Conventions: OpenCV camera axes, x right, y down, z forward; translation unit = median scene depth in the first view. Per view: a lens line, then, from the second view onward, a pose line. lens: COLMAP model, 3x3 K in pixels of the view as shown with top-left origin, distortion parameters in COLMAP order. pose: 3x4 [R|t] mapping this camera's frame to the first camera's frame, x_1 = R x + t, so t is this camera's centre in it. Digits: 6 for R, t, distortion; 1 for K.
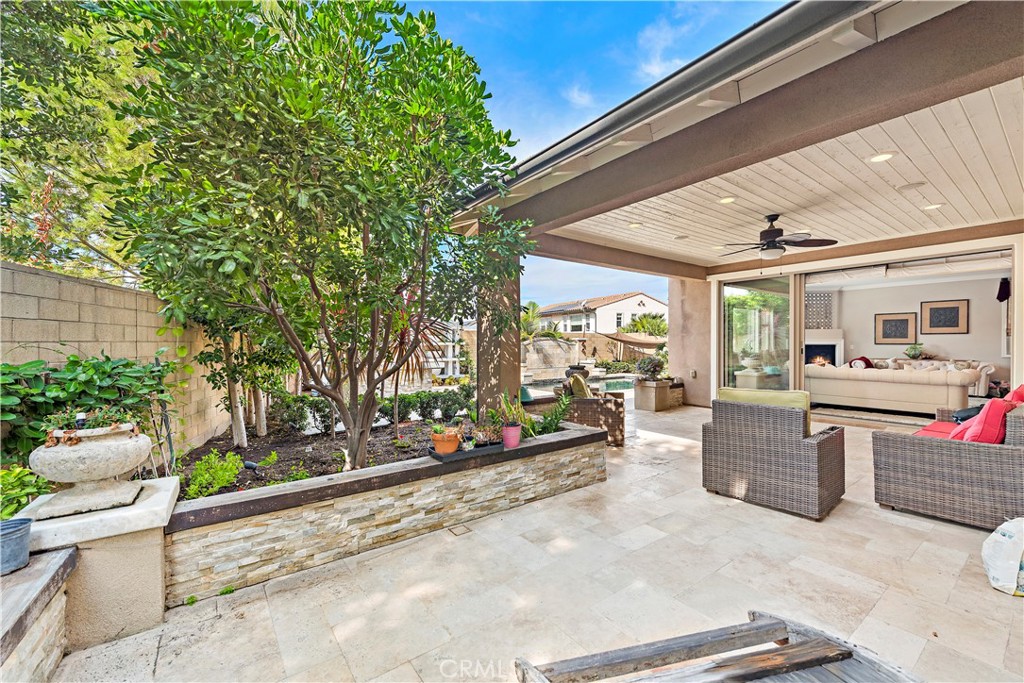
lens RADIAL K [[414.6, 0, 520.2], [0, 414.6, 345.4], [0, 0, 1]] dist [0.011801, -0.001201]
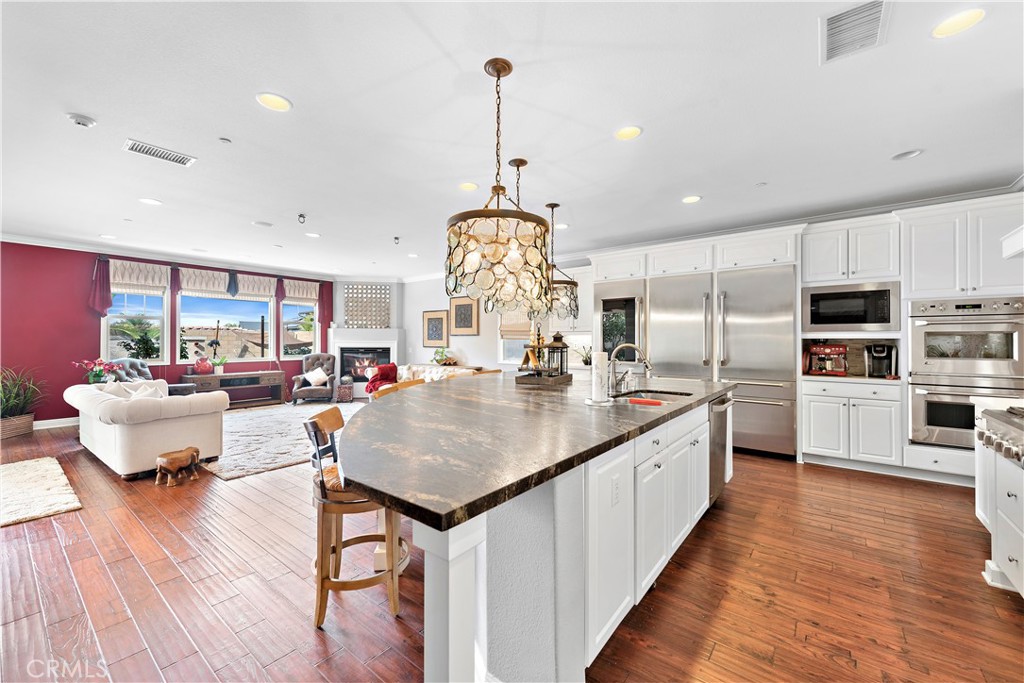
lens RADIAL K [[402.6, 0, 516.4], [0, 402.6, 337.5], [0, 0, 1]] dist [0.018153, -0.004136]
pose [[0.966096, 0.004509, 0.258146, 0.566424], [-0.001142, 0.999912, -0.013191, -0.008002], [-0.258182, 0.012449, 0.966016, 0.116463]]
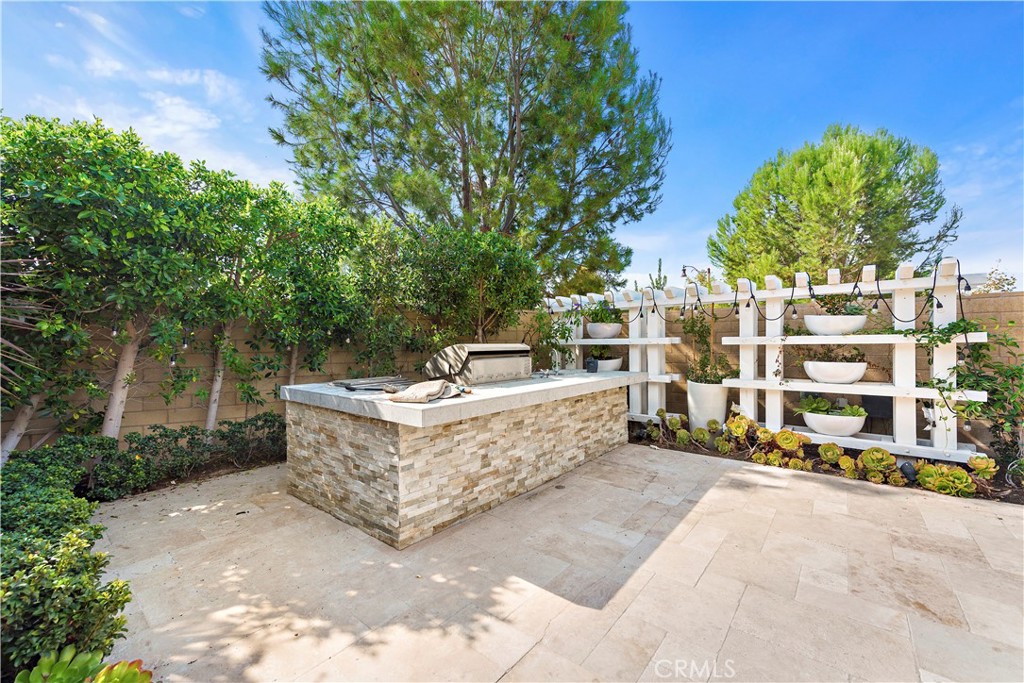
lens RADIAL K [[402.6, 0, 513.0], [0, 402.6, 346.2], [0, 0, 1]] dist [0.018153, -0.004136]
pose [[0.222748, 0.006742, -0.974853, 0.045997], [-0.001355, 0.999977, 0.006606, -0.000506], [0.974875, -0.000151, 0.222752, 0.550780]]
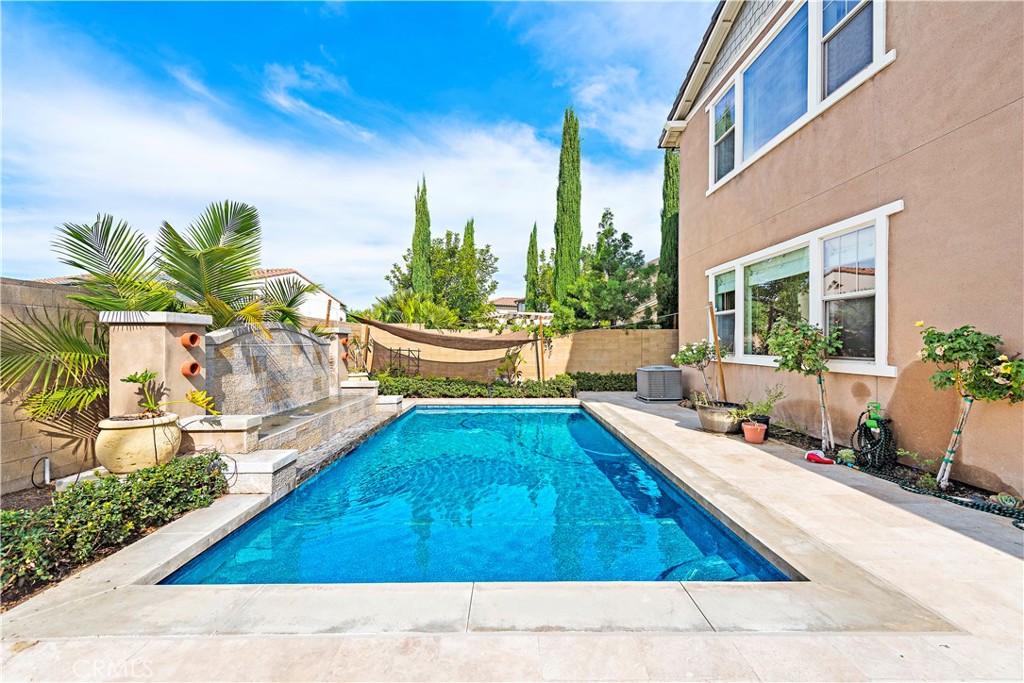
lens RADIAL K [[402.6, 0, 512.2], [0, 402.6, 346.7], [0, 0, 1]] dist [0.018153, -0.004136]
pose [[0.600667, -0.006905, 0.799469, -0.085037], [0.005031, 0.999976, 0.004857, -0.000481], [-0.799483, 0.001104, 0.600687, 0.650280]]
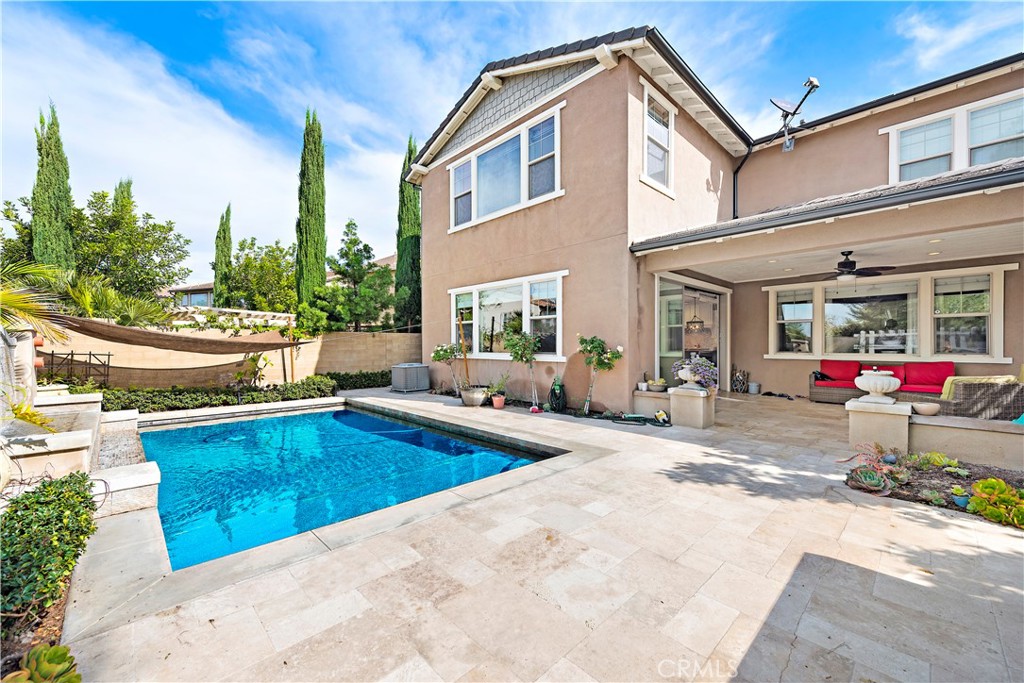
lens RADIAL K [[402.6, 0, 509.9], [0, 402.6, 349.4], [0, 0, 1]] dist [0.018153, -0.004136]
pose [[-0.110068, -0.009948, 0.993874, -0.204285], [0.007141, 0.999916, 0.010799, 0.000157], [-0.993898, 0.008286, -0.109988, 0.729659]]
